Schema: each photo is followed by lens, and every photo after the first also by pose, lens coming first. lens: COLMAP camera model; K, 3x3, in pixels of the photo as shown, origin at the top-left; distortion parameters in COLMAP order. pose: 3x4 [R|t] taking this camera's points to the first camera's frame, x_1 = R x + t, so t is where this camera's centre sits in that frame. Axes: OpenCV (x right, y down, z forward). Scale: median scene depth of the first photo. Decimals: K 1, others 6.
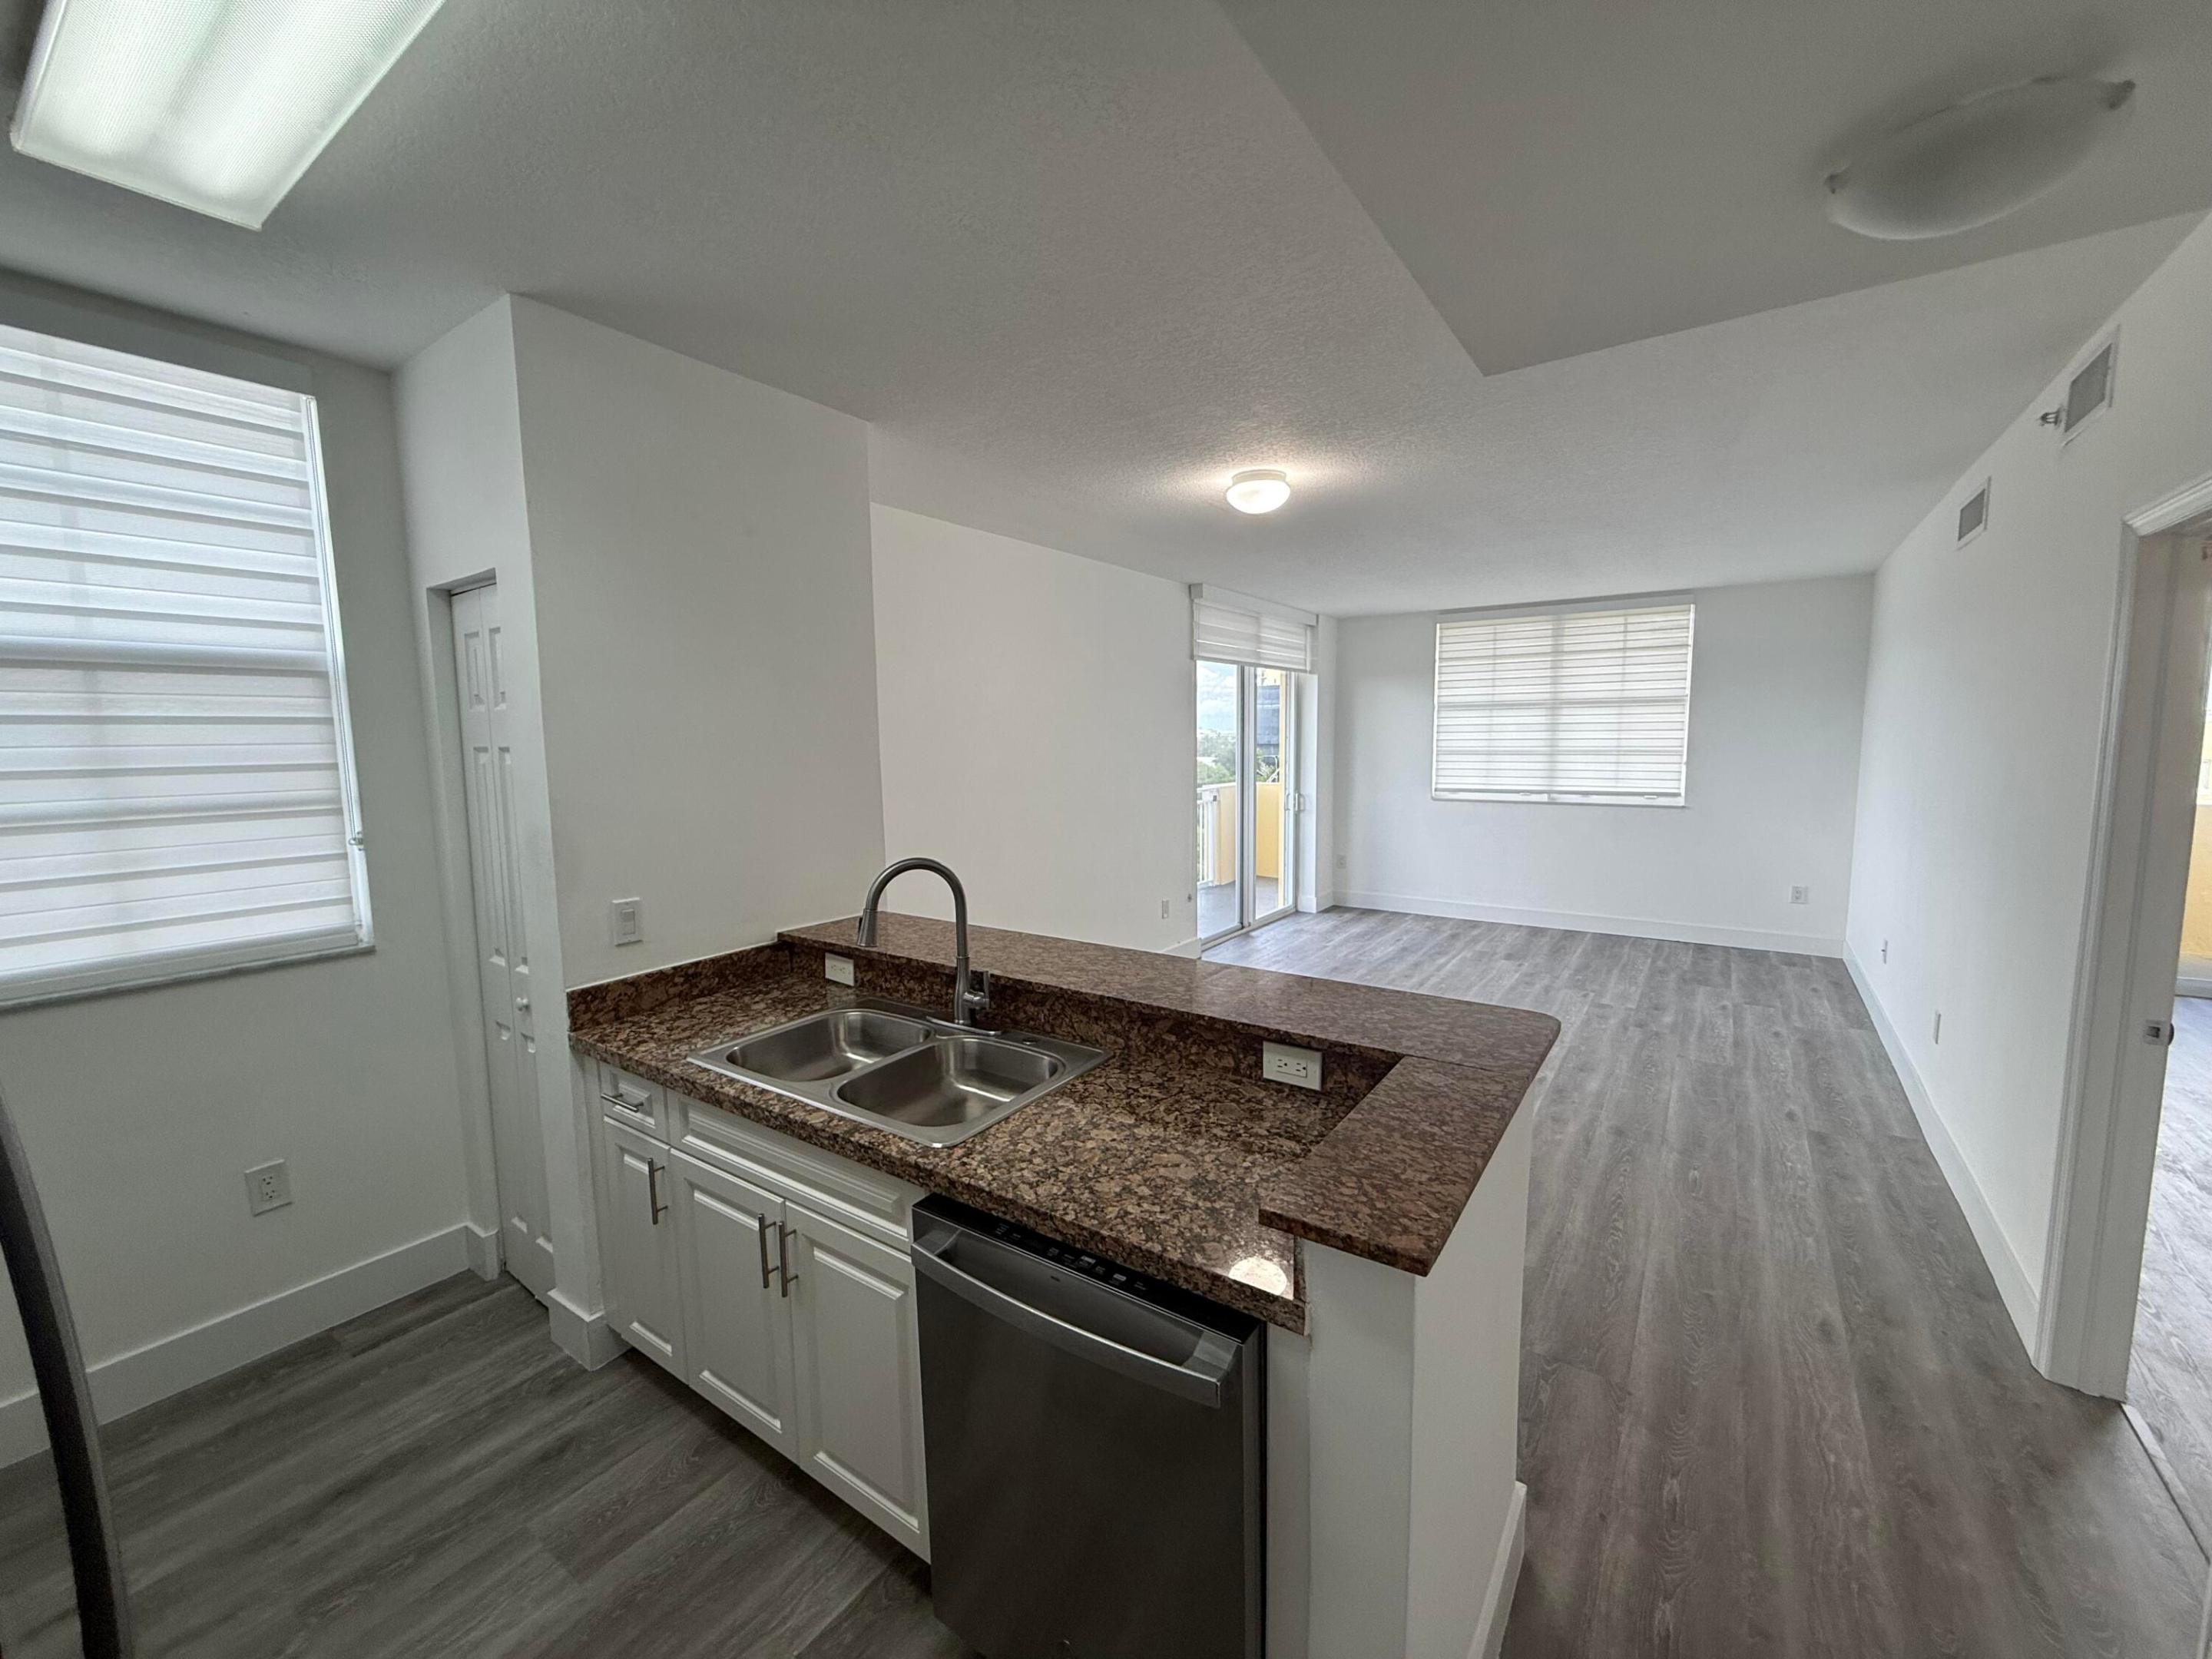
lens RADIAL K [[882.8, 0, 1100.8], [0, 882.8, 830.3], [0, 0, 1]] dist [-0.000315, -0.000609]
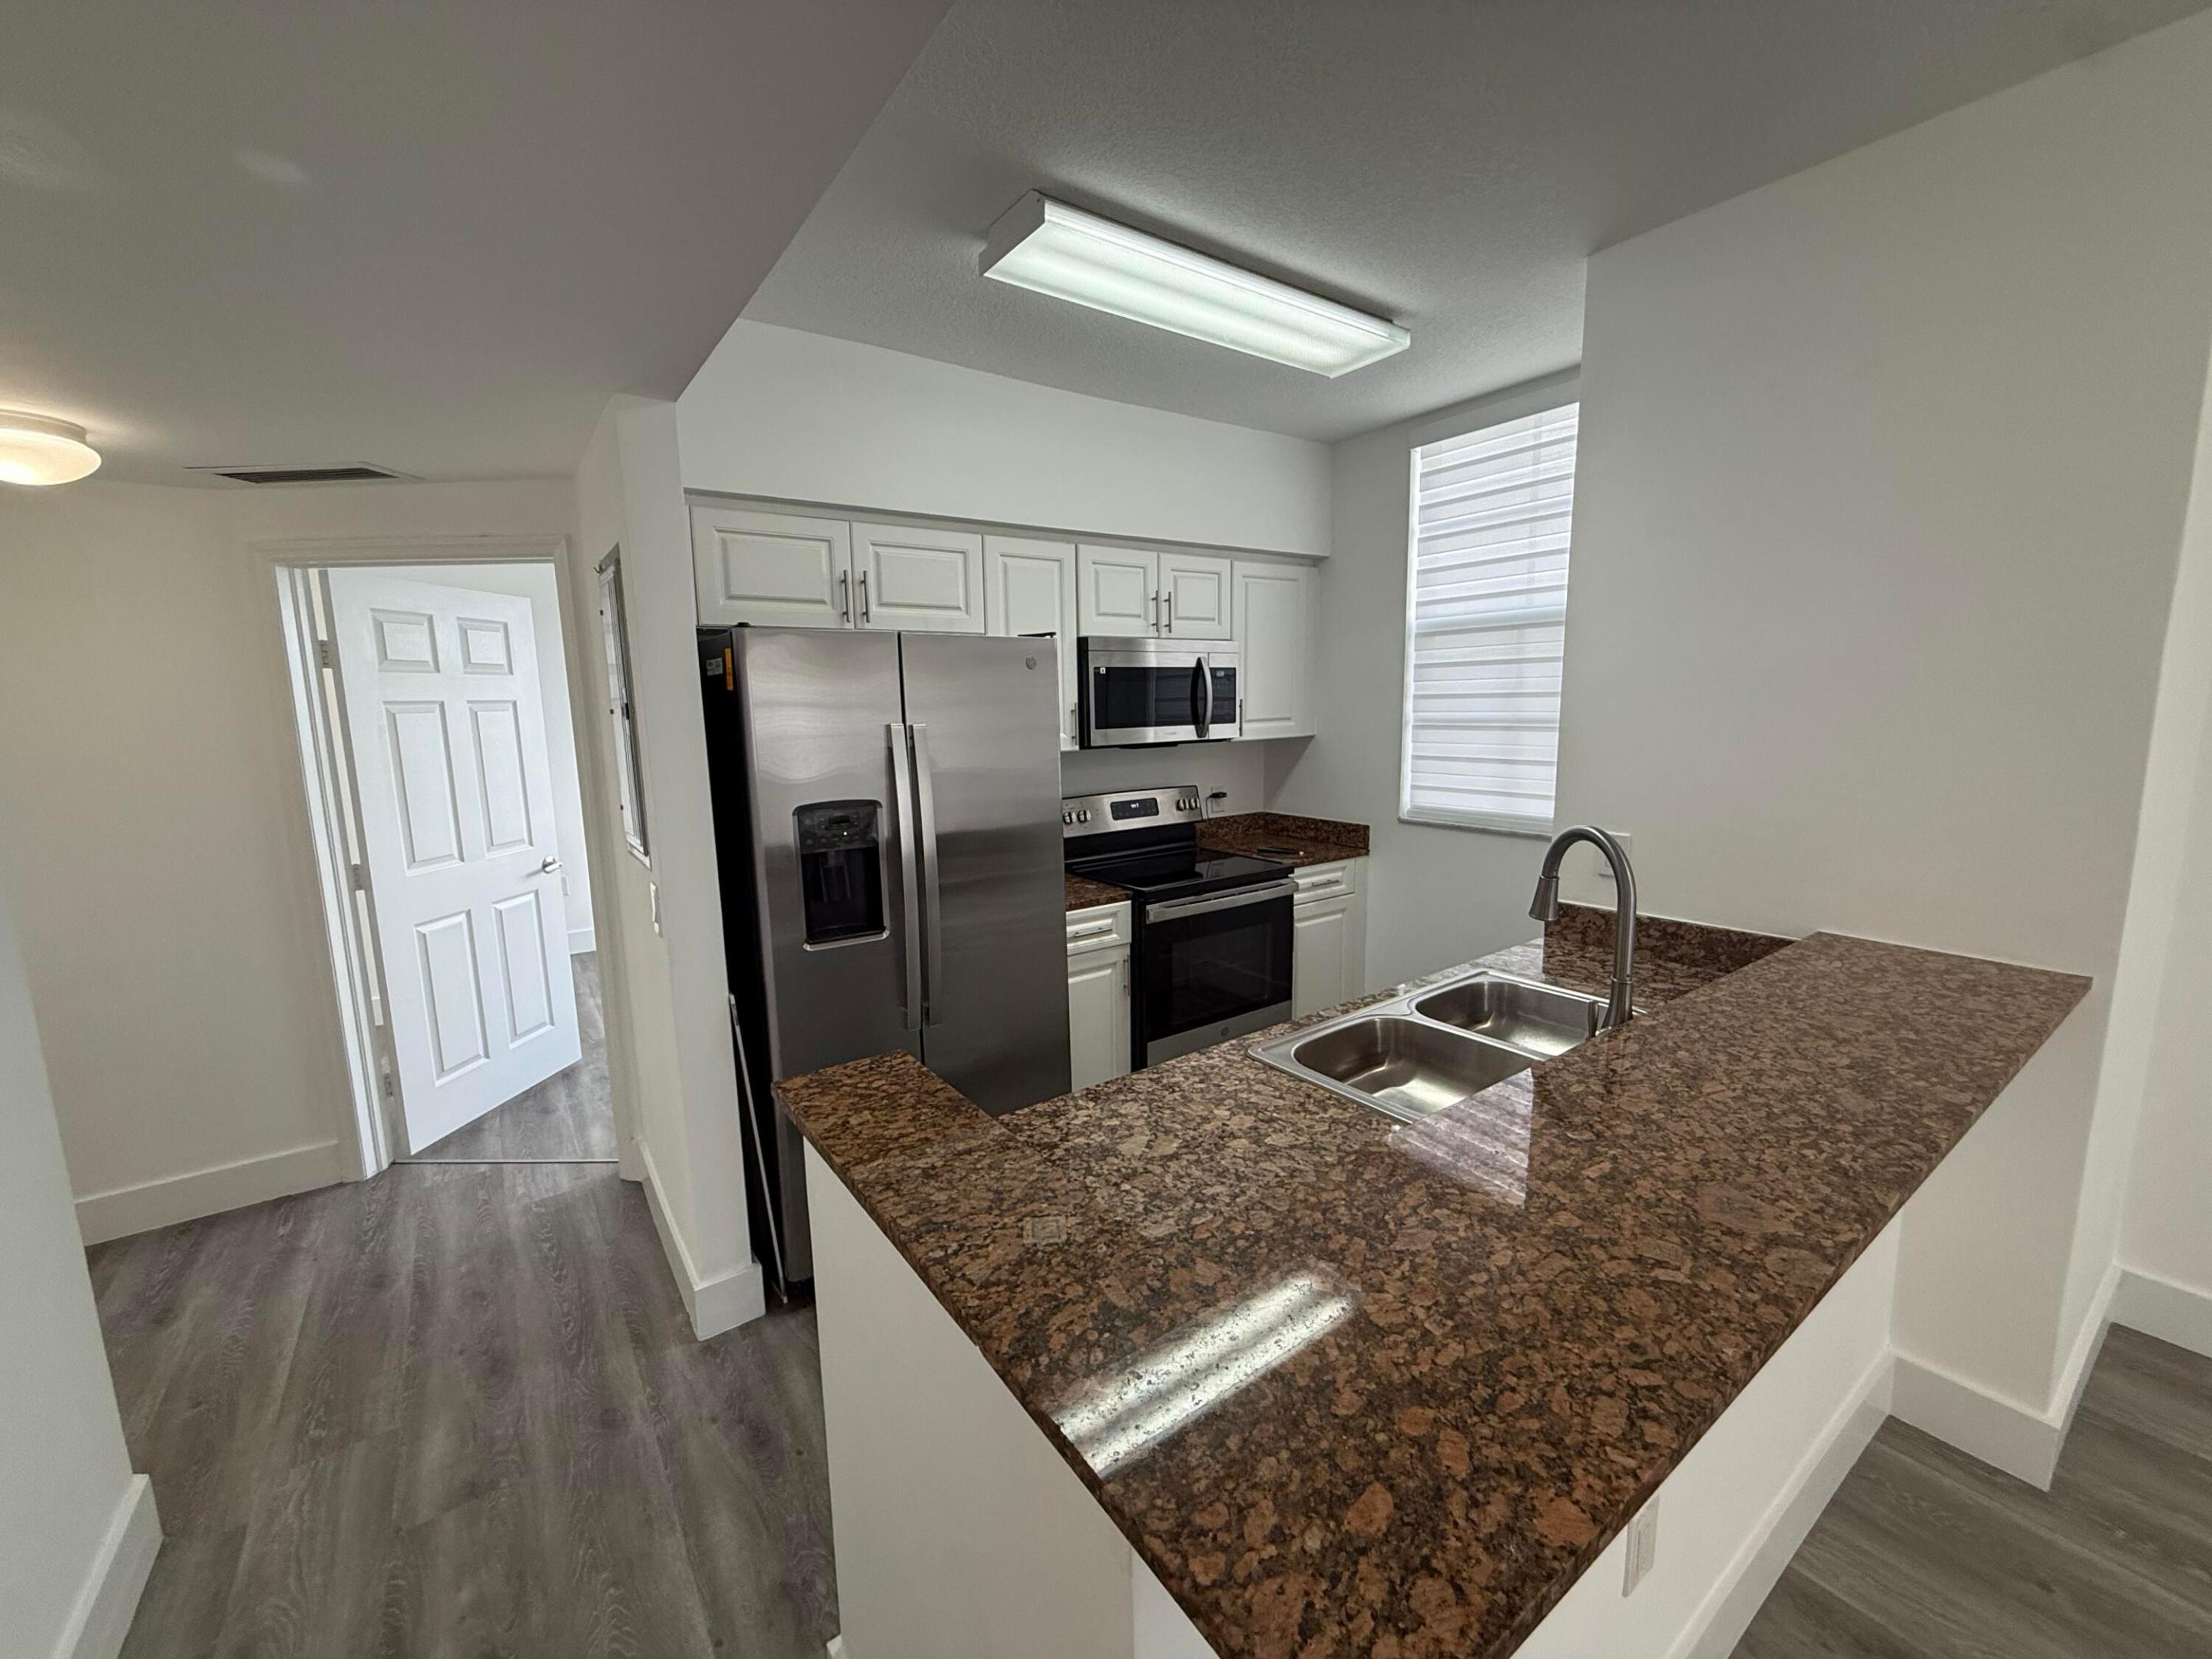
lens RADIAL K [[883.5, 0, 1101.8], [0, 883.5, 830.4], [0, 0, 1]] dist [0.003401, 0.000278]
pose [[-0.330896, 0.158621, -0.930241, 0.572971], [-0.076427, 0.978029, 0.193955, -0.072173], [0.940567, 0.135274, -0.311503, 0.761034]]
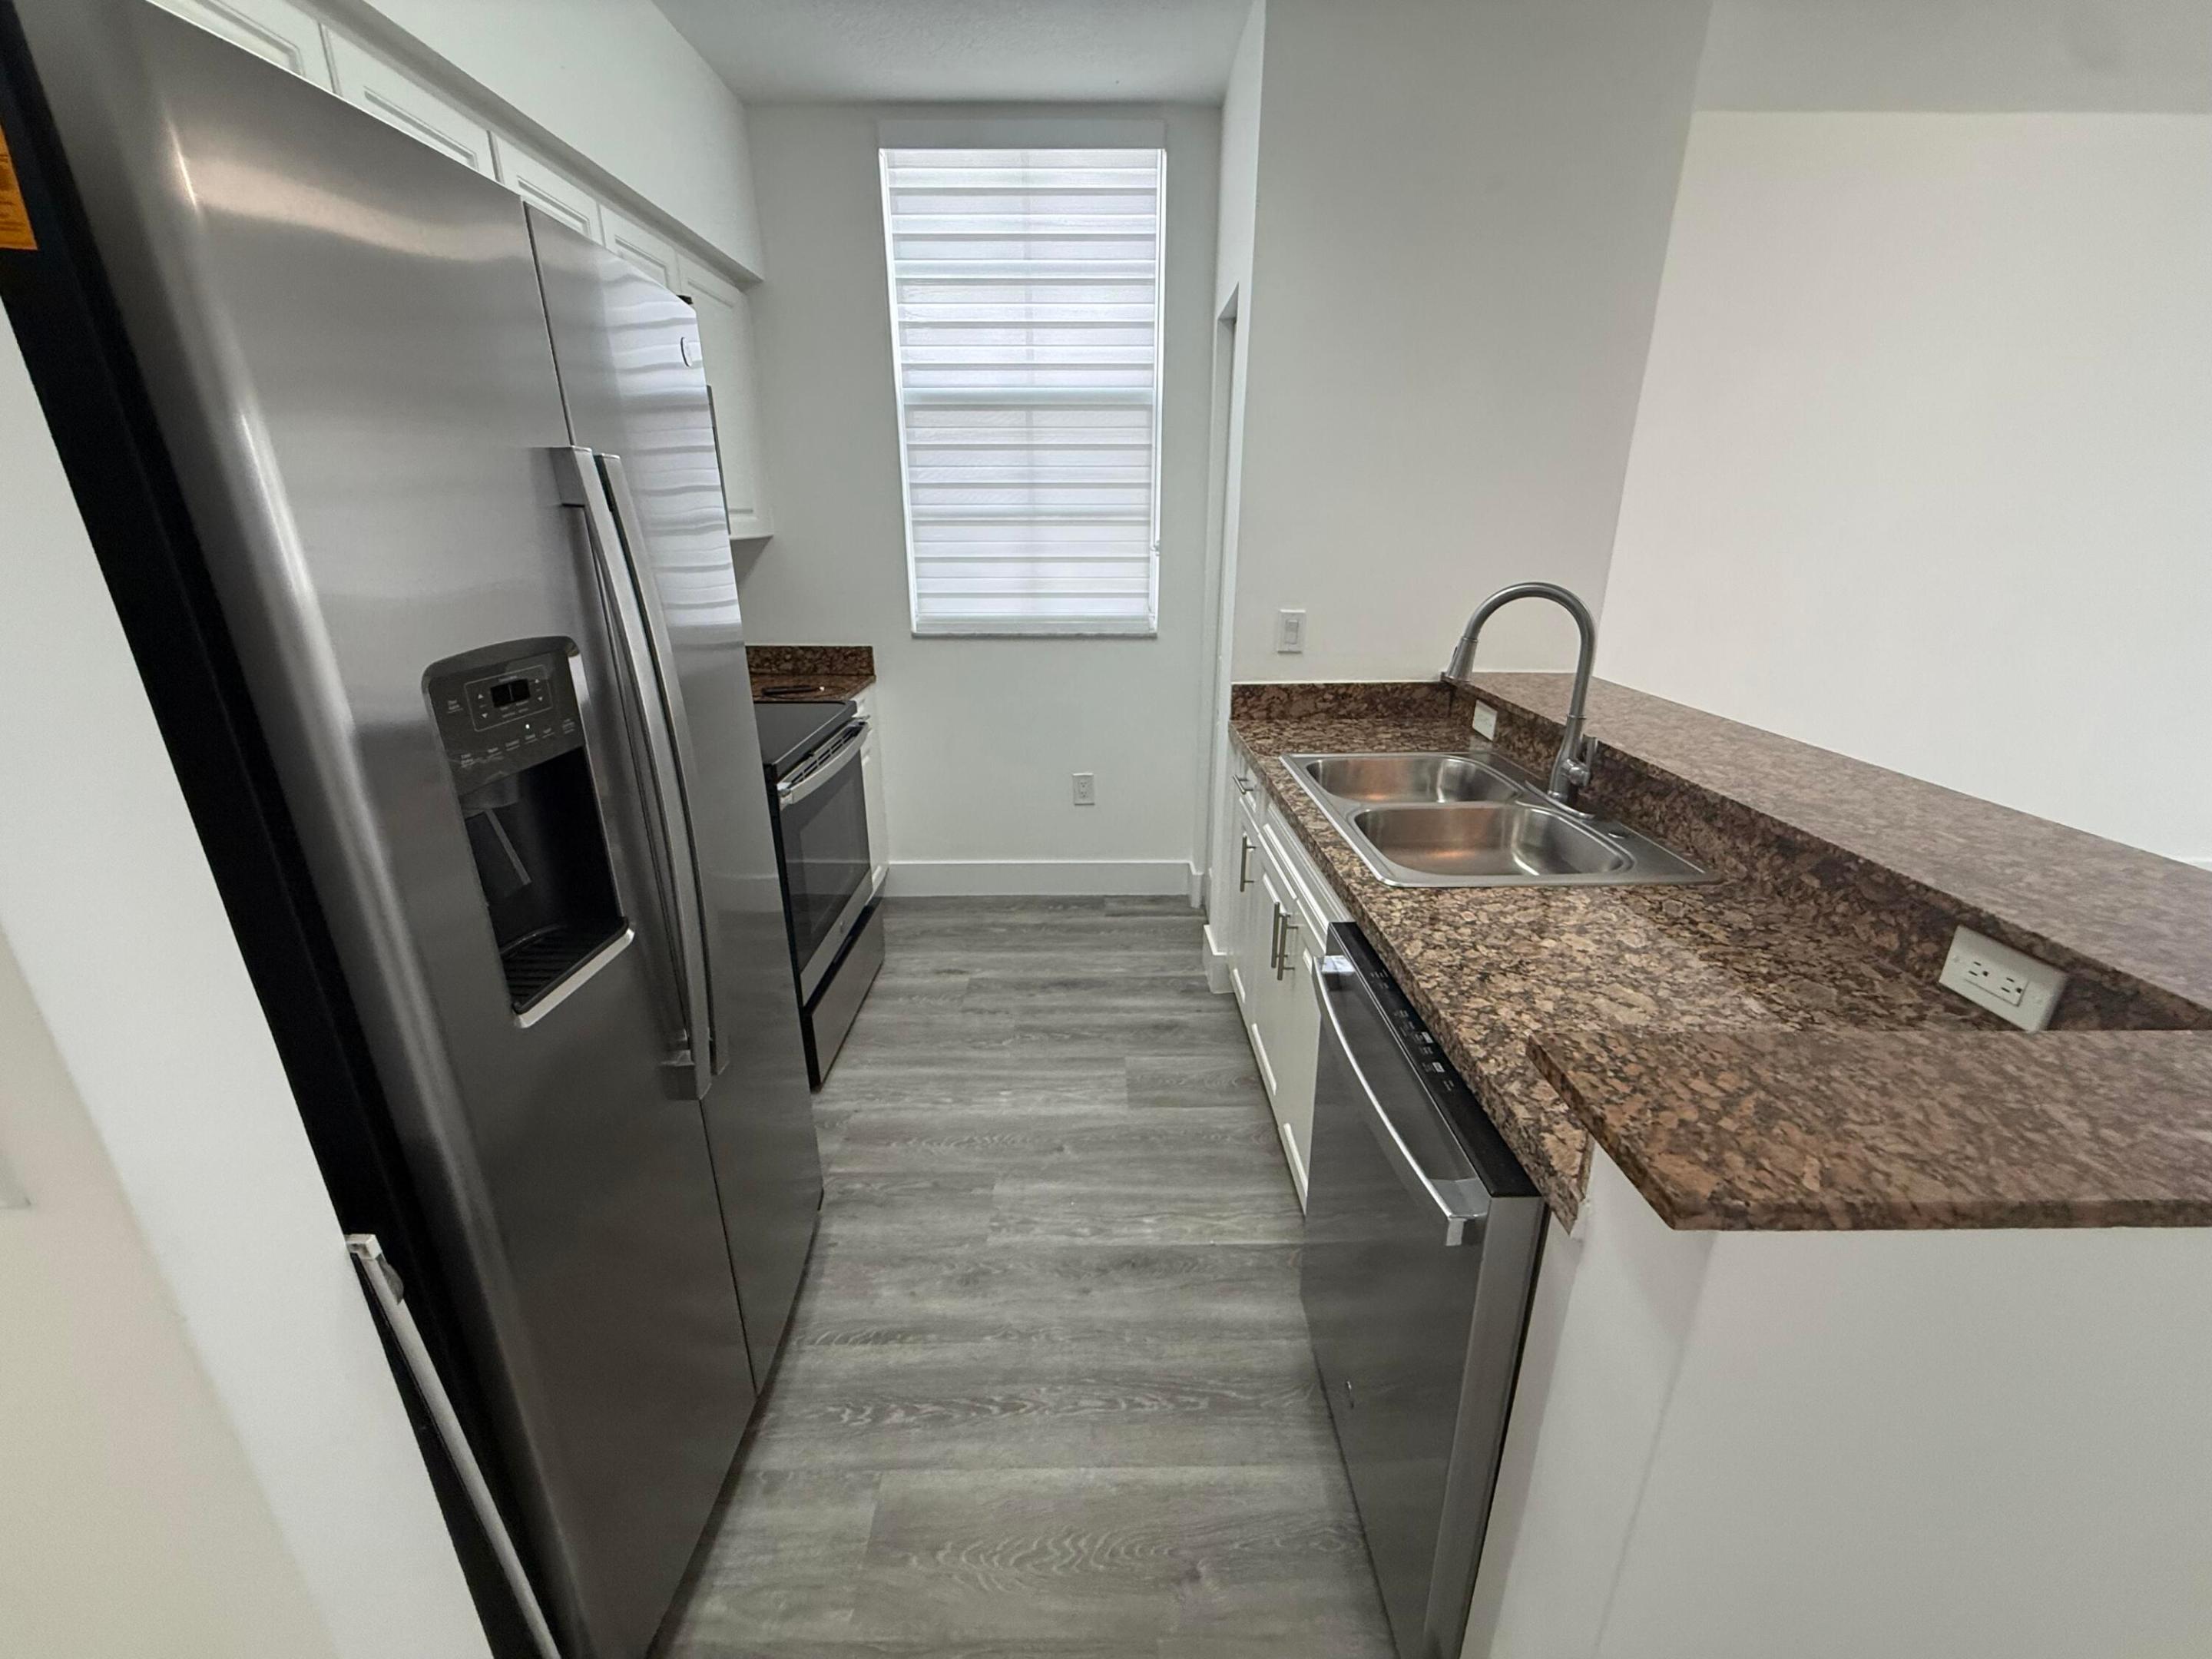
lens RADIAL K [[881.8, 0, 1104.1], [0, 881.8, 831.8], [0, 0, 1]] dist [0.001091, 0.000092]
pose [[0.586848, 0.284208, -0.758179, 0.216069], [-0.095277, 0.954107, 0.283906, 0.052260], [0.804072, -0.094373, 0.586994, 0.158872]]
